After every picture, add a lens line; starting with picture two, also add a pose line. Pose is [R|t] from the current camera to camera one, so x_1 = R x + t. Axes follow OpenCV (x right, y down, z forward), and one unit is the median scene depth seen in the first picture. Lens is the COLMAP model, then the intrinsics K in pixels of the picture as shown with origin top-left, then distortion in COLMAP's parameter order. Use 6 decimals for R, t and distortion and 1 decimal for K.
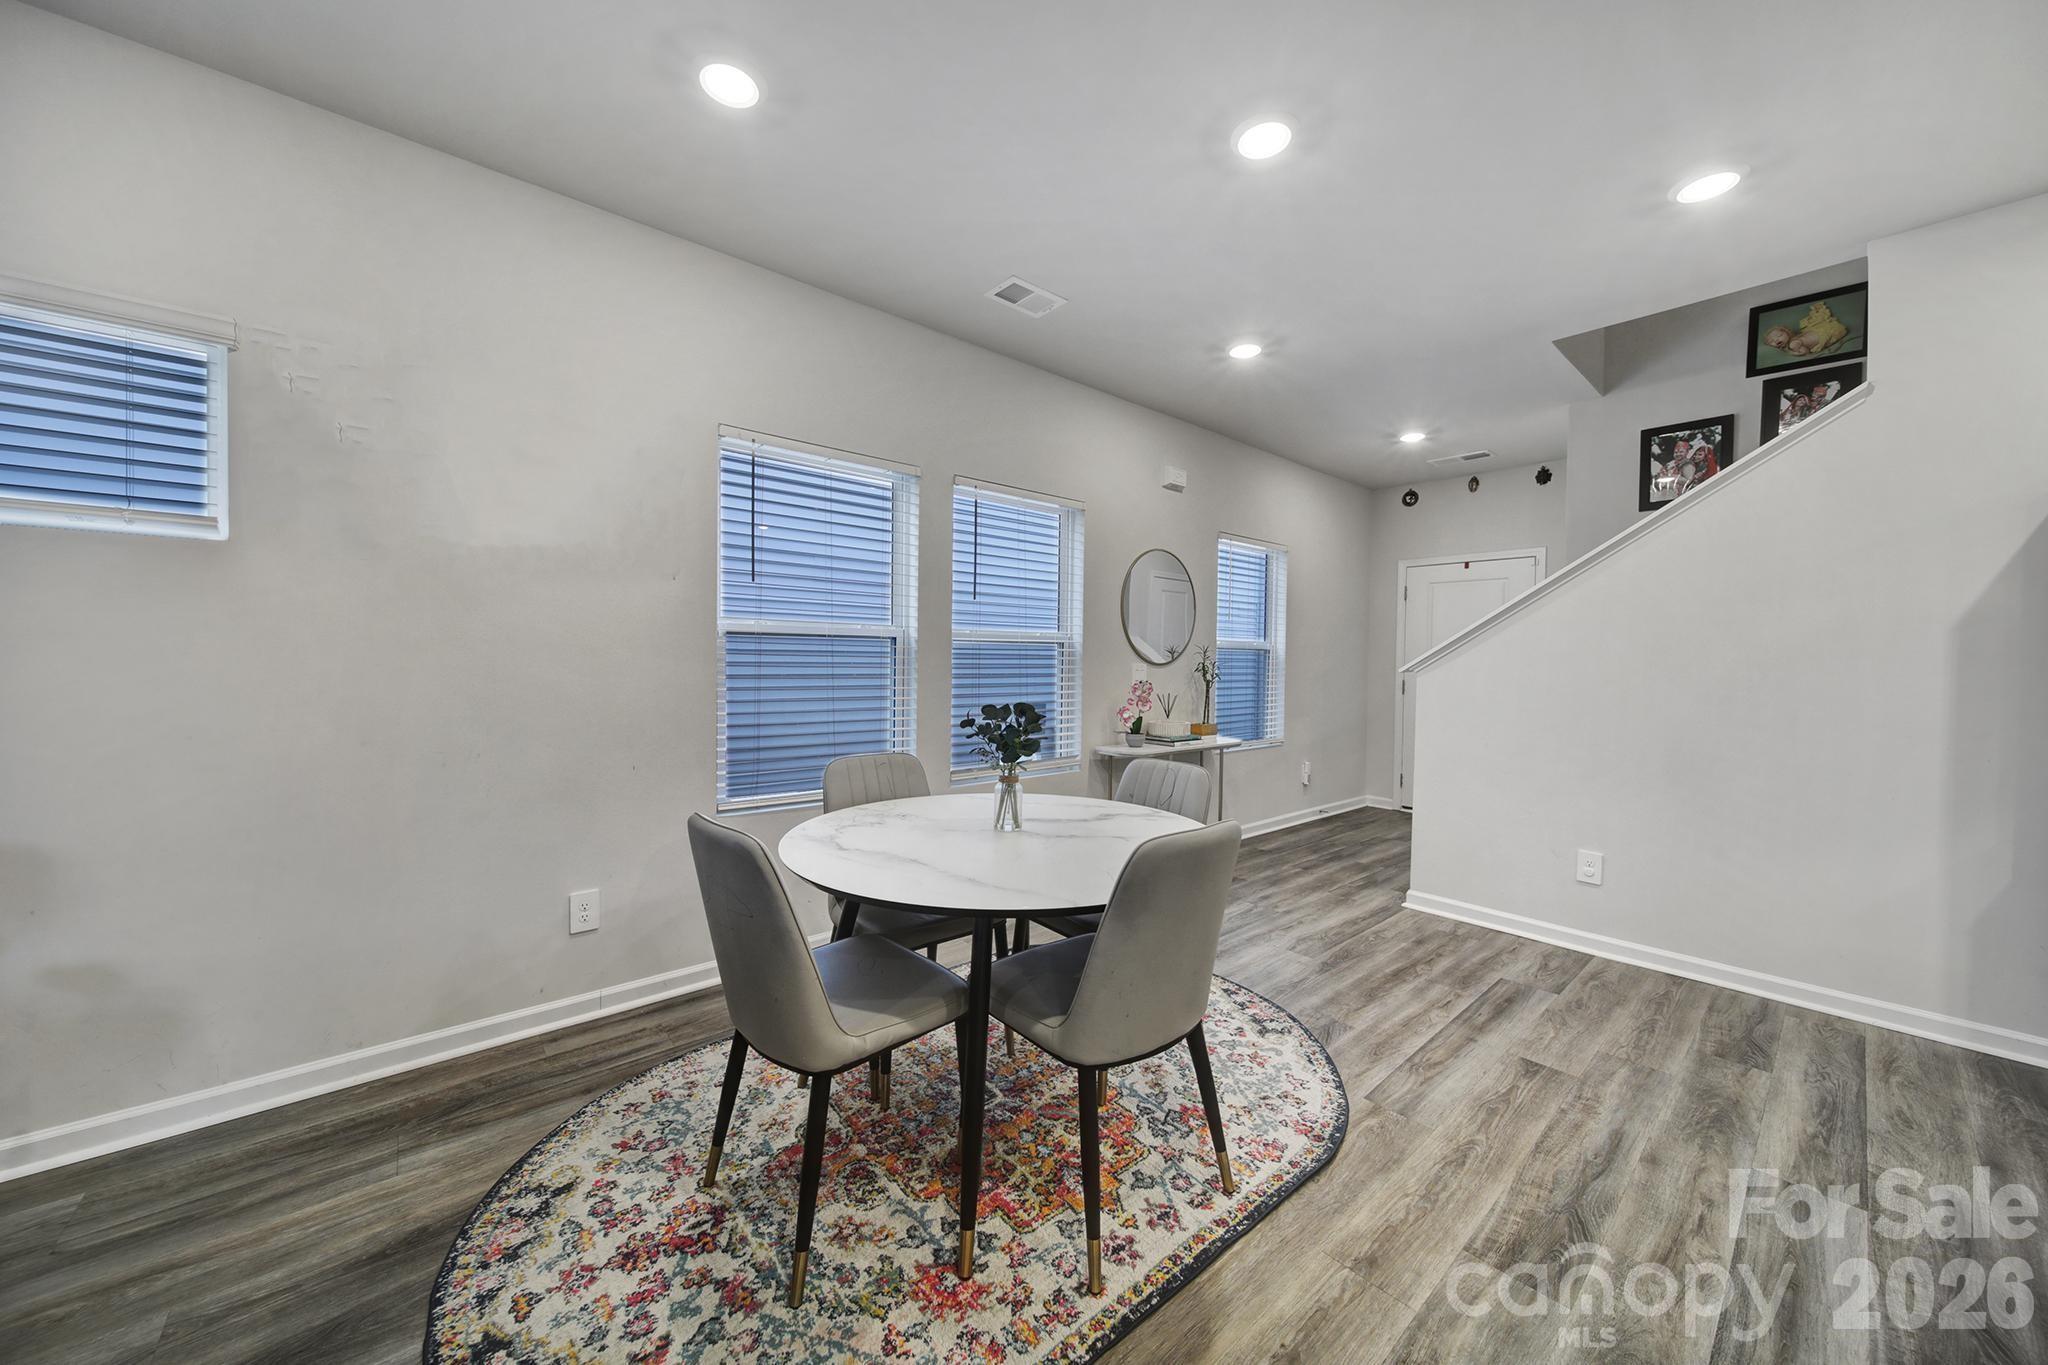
lens RADIAL K [[721.4, 0, 1017.5], [0, 721.4, 677.6], [0, 0, 1]] dist [0.000472, -0.001476]
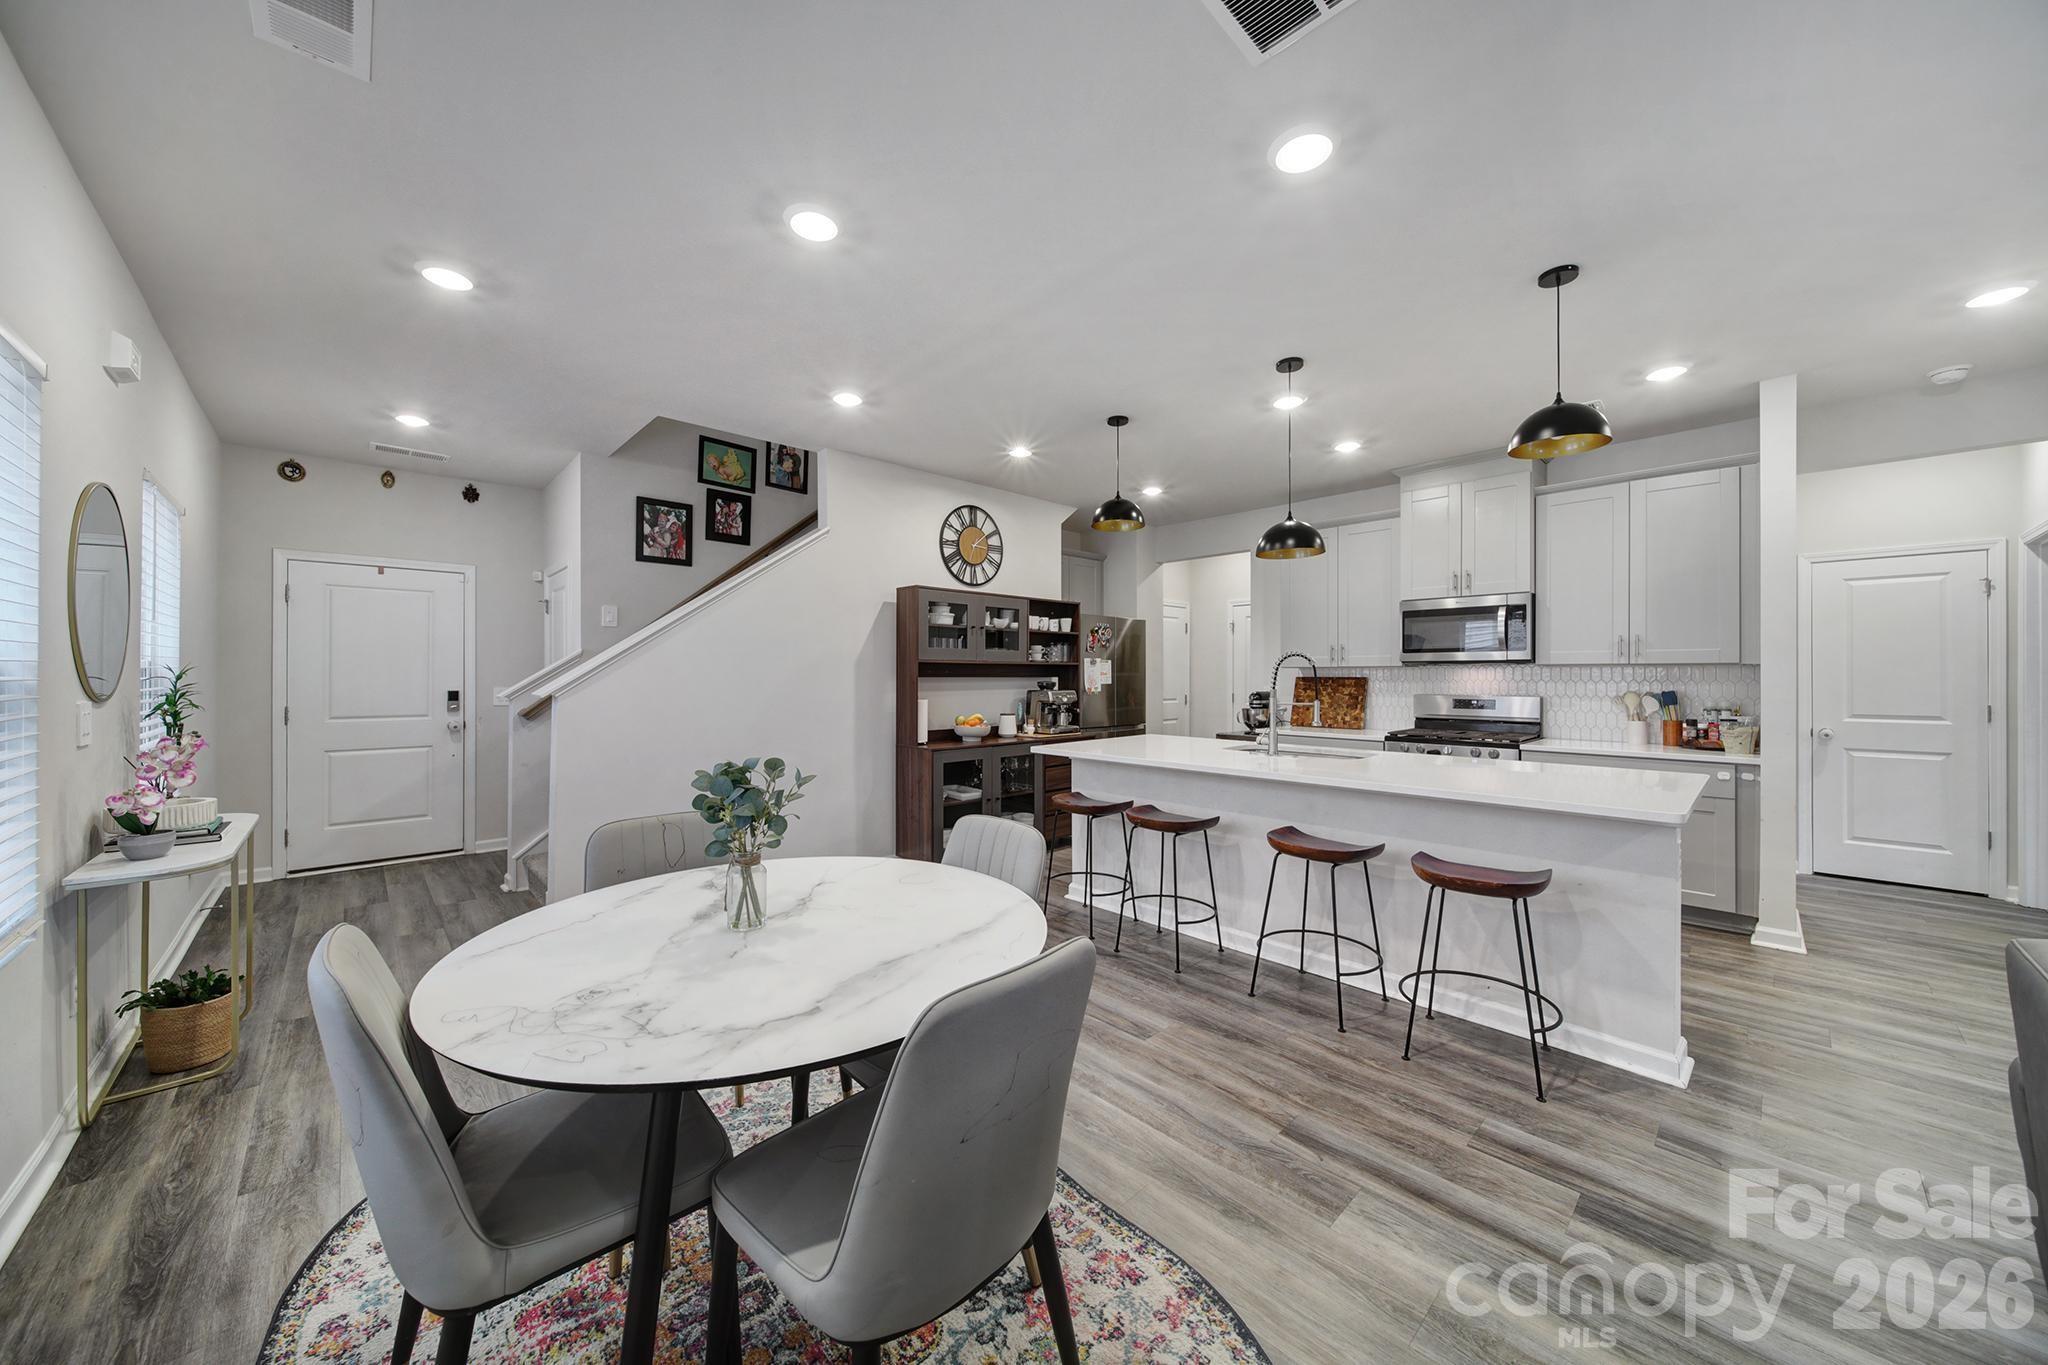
lens RADIAL K [[721.4, 0, 1027.6], [0, 721.4, 672.2], [0, 0, 1]] dist [0.000472, -0.001476]
pose [[-0.054150, -0.010473, 0.998478, -0.721666], [0.025465, 0.999605, 0.011866, -0.057398], [-0.998208, 0.026069, -0.053862, 0.667661]]
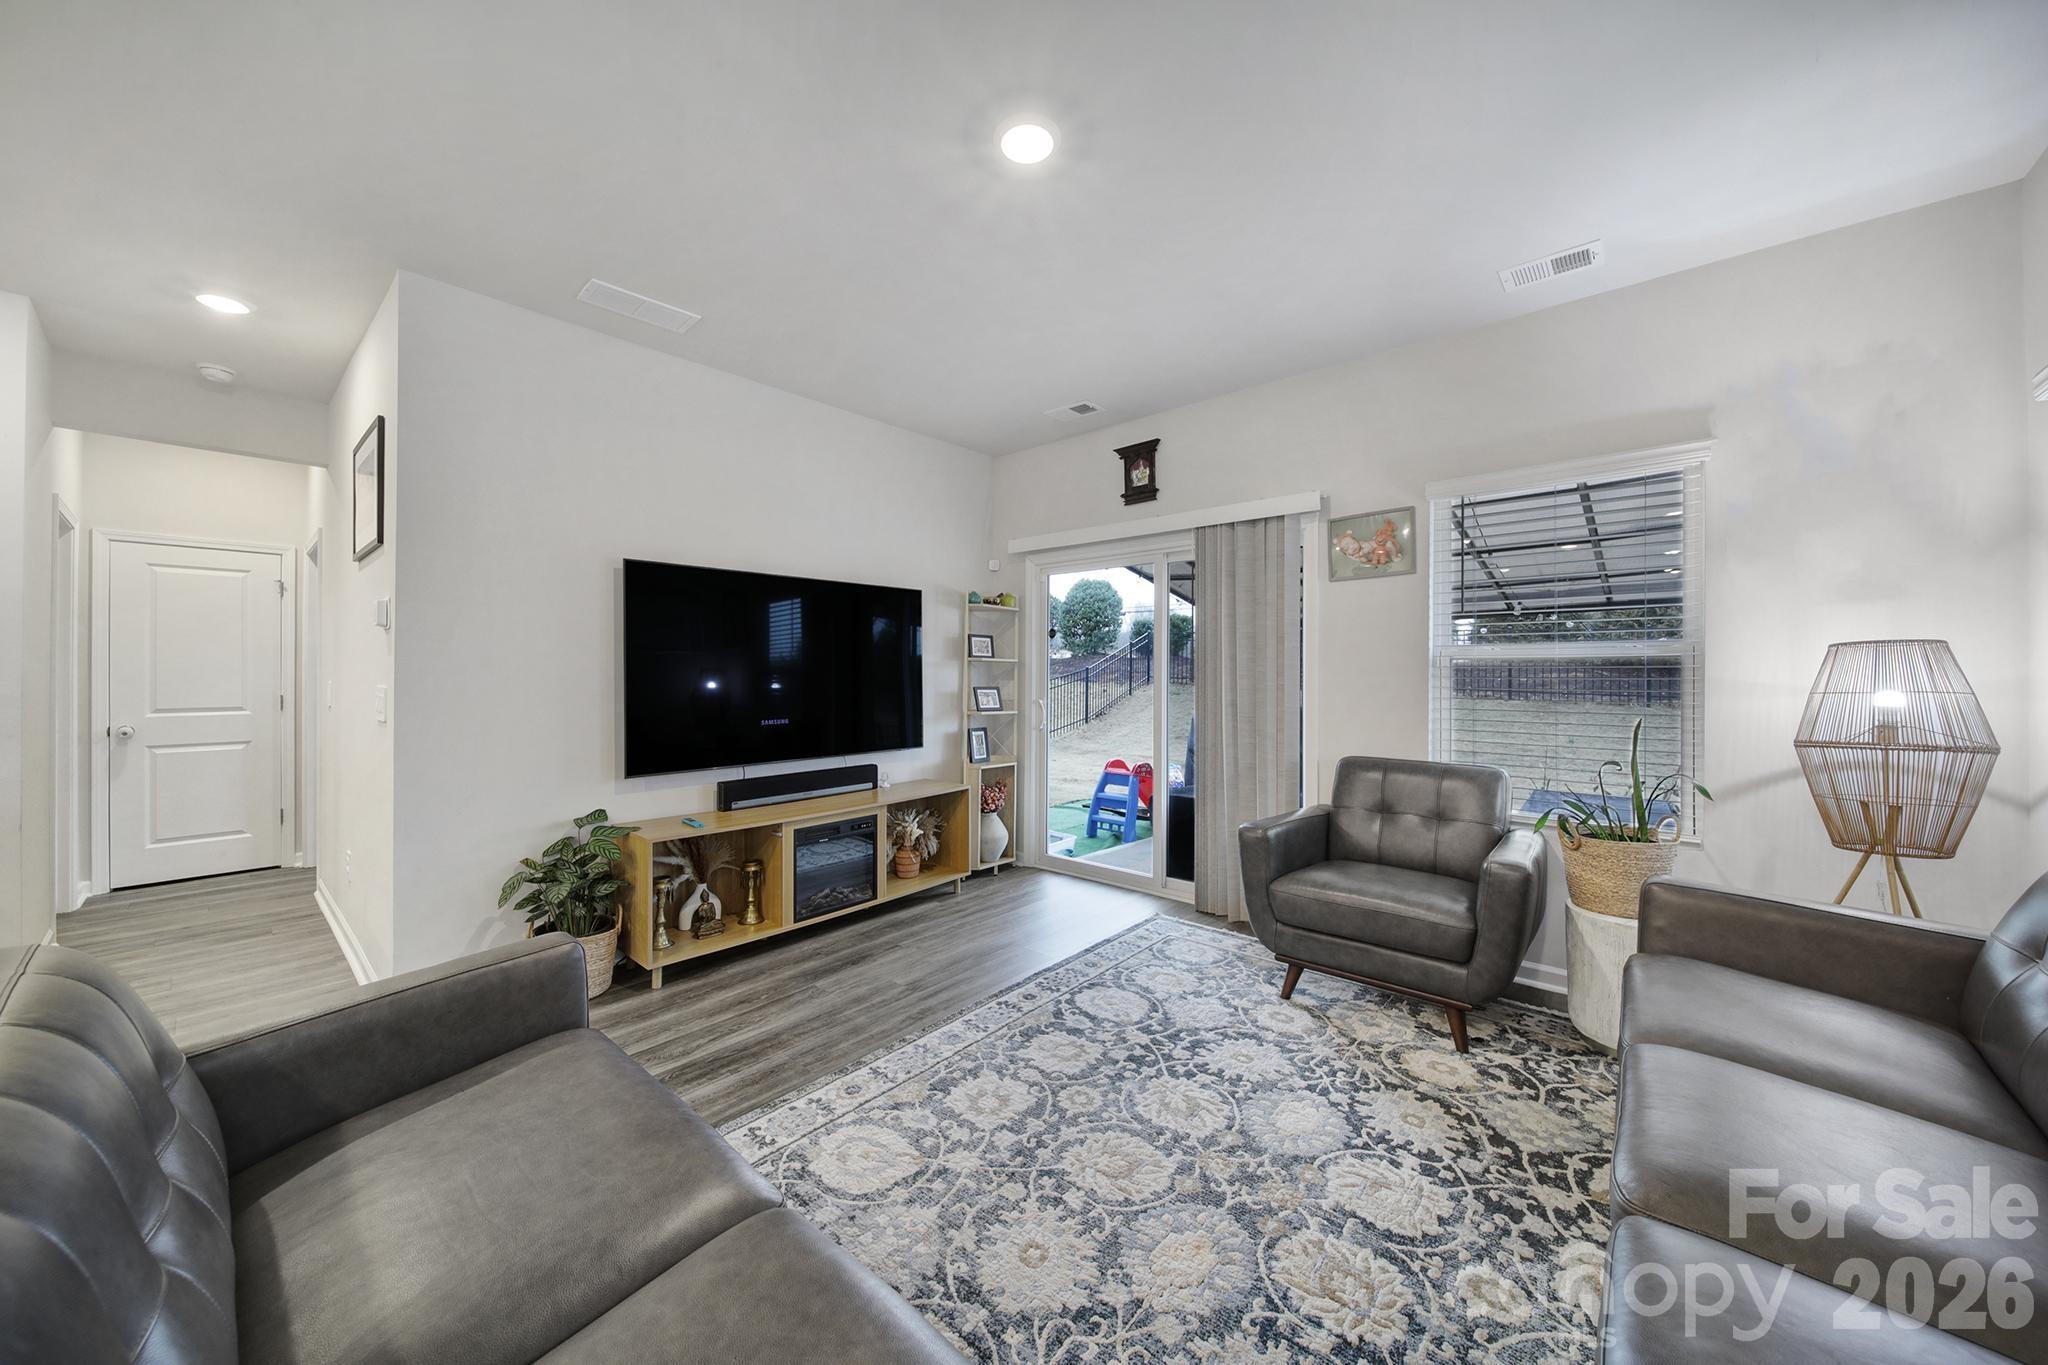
lens RADIAL K [[721.4, 0, 1026.2], [0, 721.4, 674.0], [0, 0, 1]] dist [0.000472, -0.001476]
pose [[-0.989303, -0.013739, -0.145224, -0.810065], [-0.017364, 0.999568, 0.023727, -0.032533], [0.144835, 0.025995, -0.989114, 0.435925]]
